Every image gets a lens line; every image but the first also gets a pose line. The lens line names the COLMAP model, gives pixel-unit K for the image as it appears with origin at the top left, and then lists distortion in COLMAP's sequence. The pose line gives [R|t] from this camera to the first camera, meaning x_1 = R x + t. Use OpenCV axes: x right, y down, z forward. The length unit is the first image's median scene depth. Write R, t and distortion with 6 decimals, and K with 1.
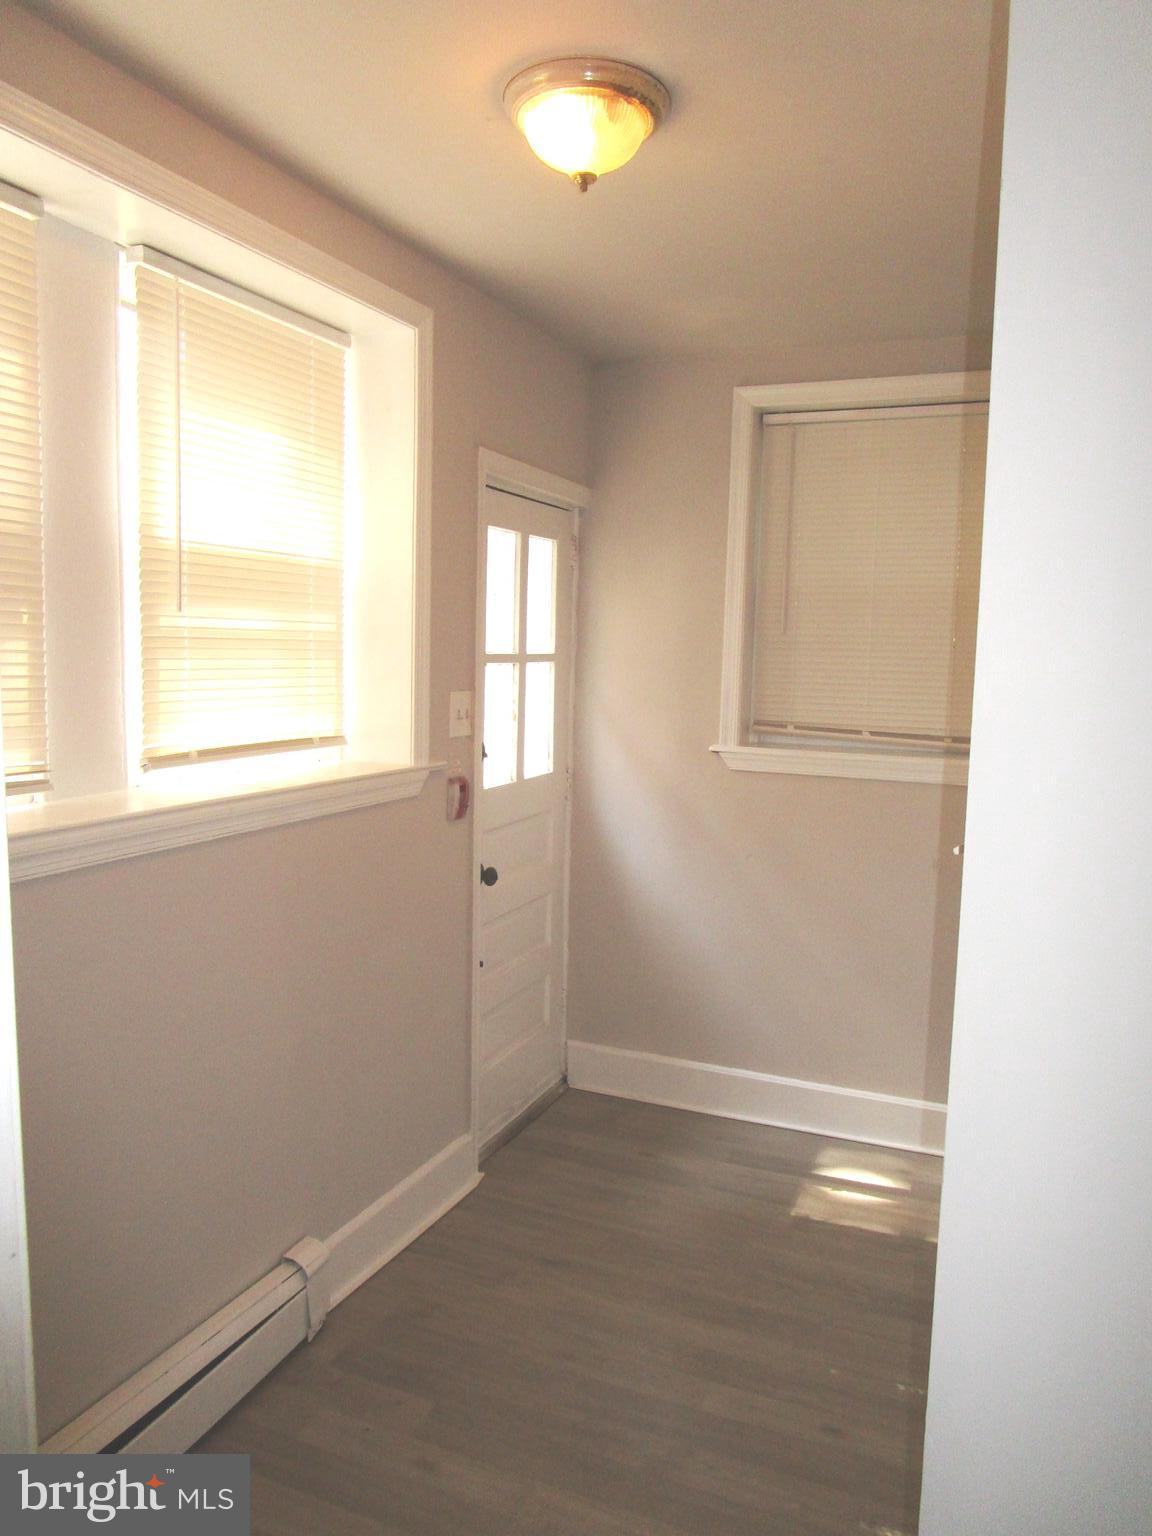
lens RADIAL K [[1157.8, 0, 575.7], [0, 1157.8, 771.7], [0, 0, 1]] dist [0.032690, 0.002807]
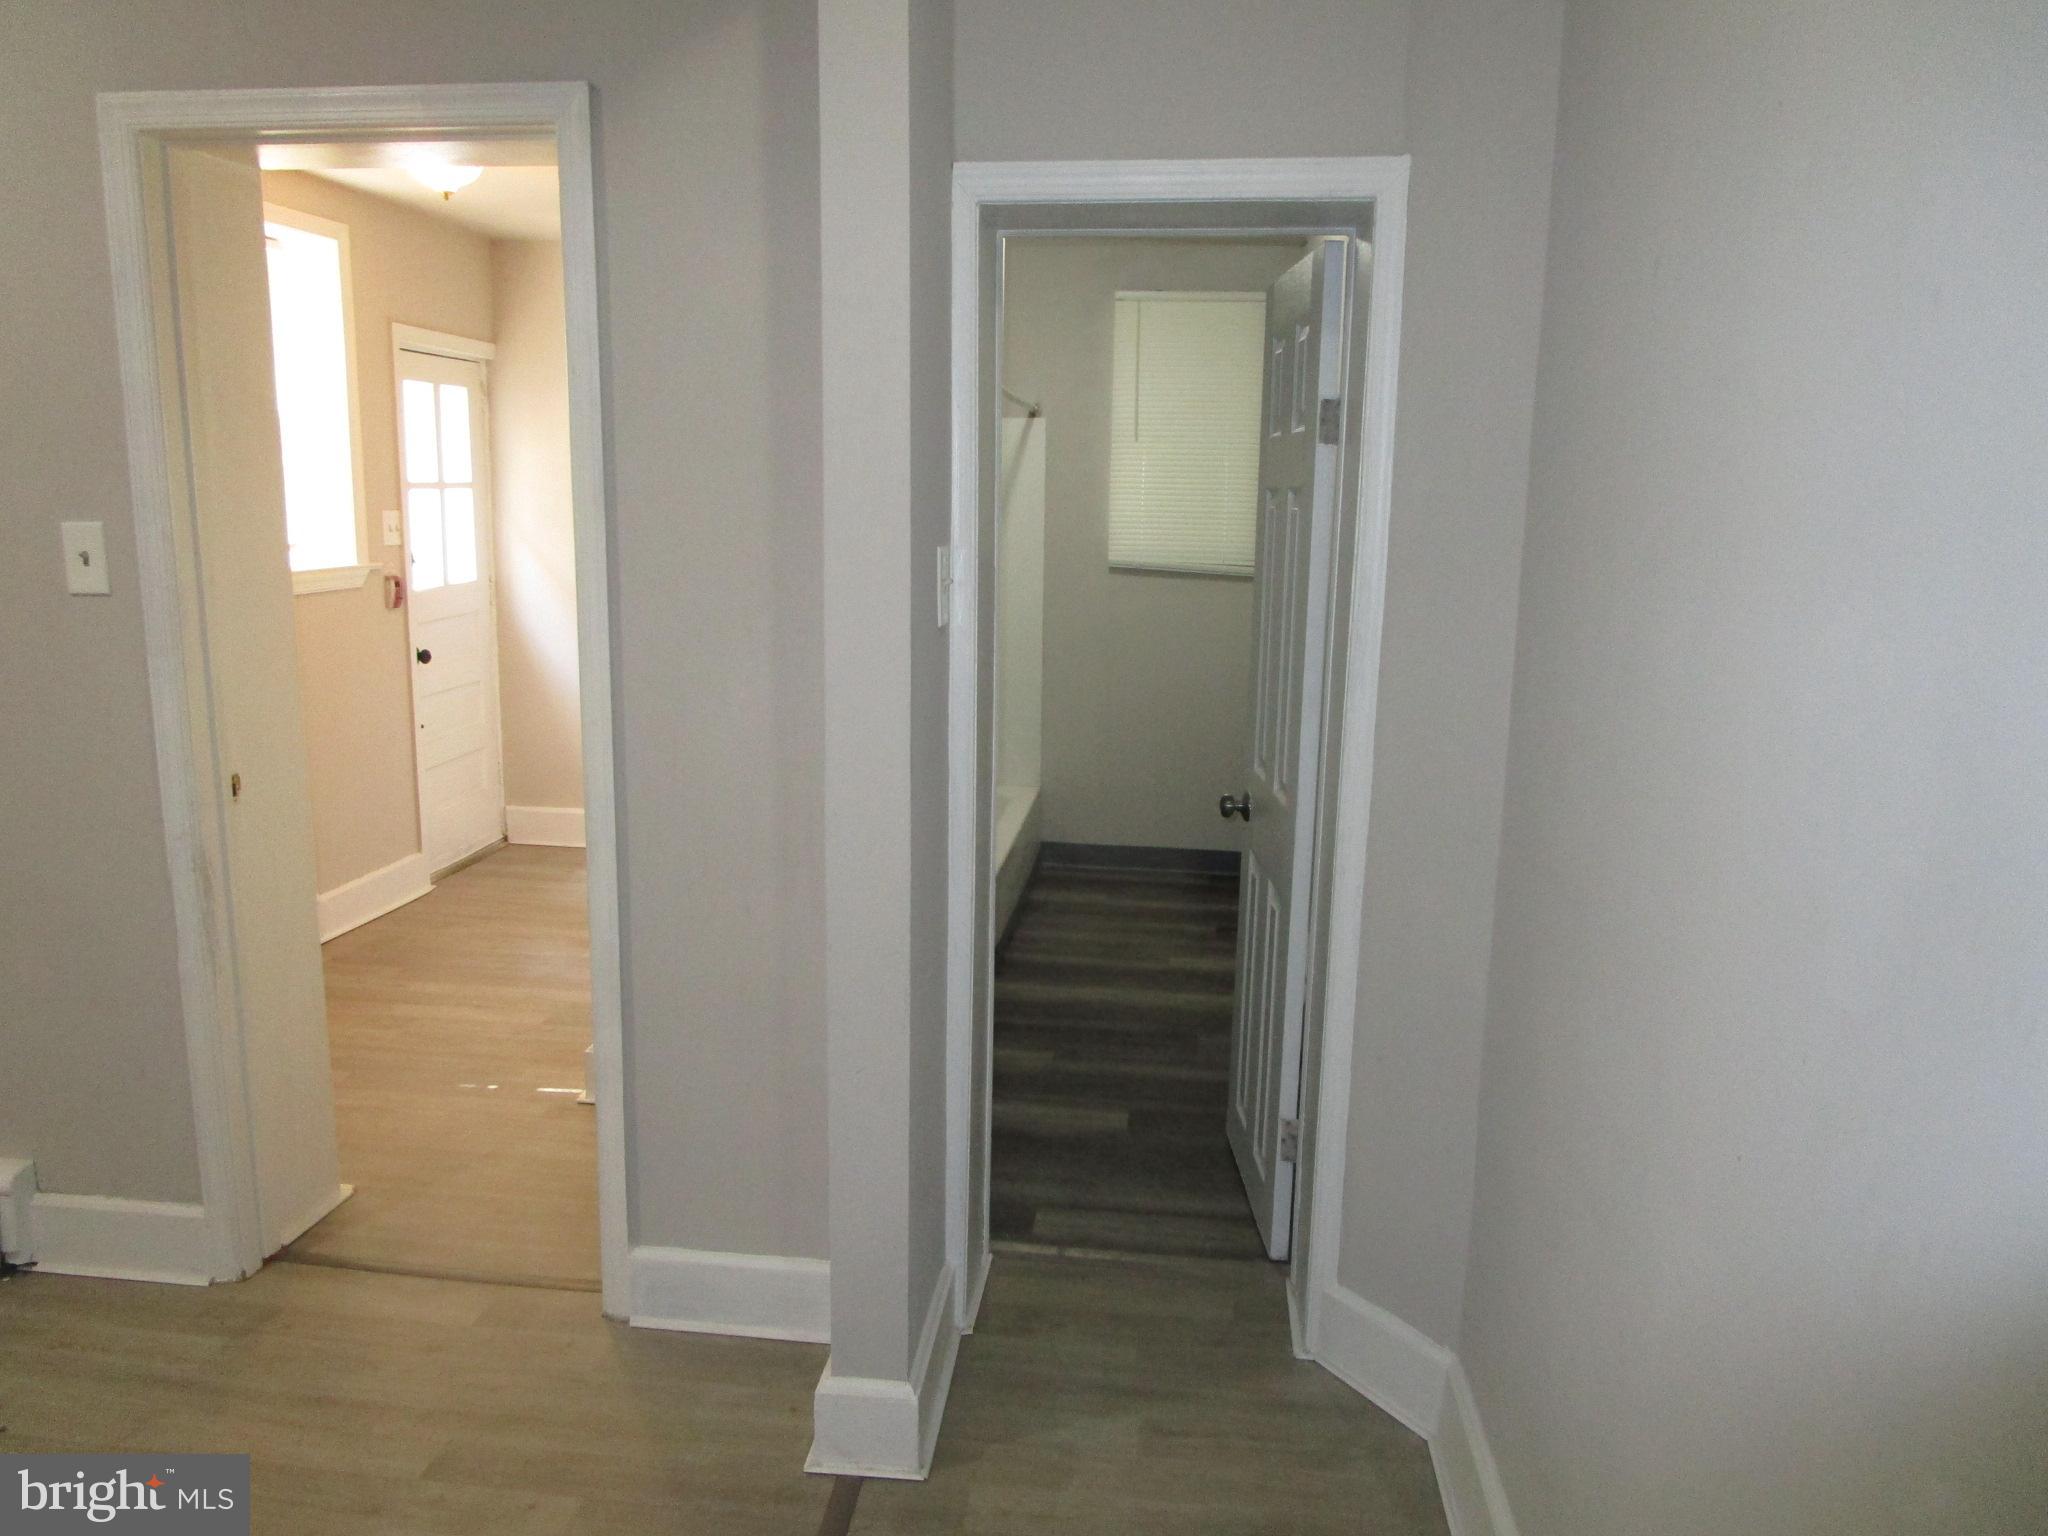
lens RADIAL K [[1543.7, 0, 1026.1], [0, 1543.7, 762.1], [0, 0, 1]] dist [0.032690, 0.002807]
pose [[0.958697, -0.053922, 0.279272, 0.082625], [0.031232, 0.995885, 0.085073, 0.084737], [-0.282710, -0.072837, 0.956436, -0.889623]]
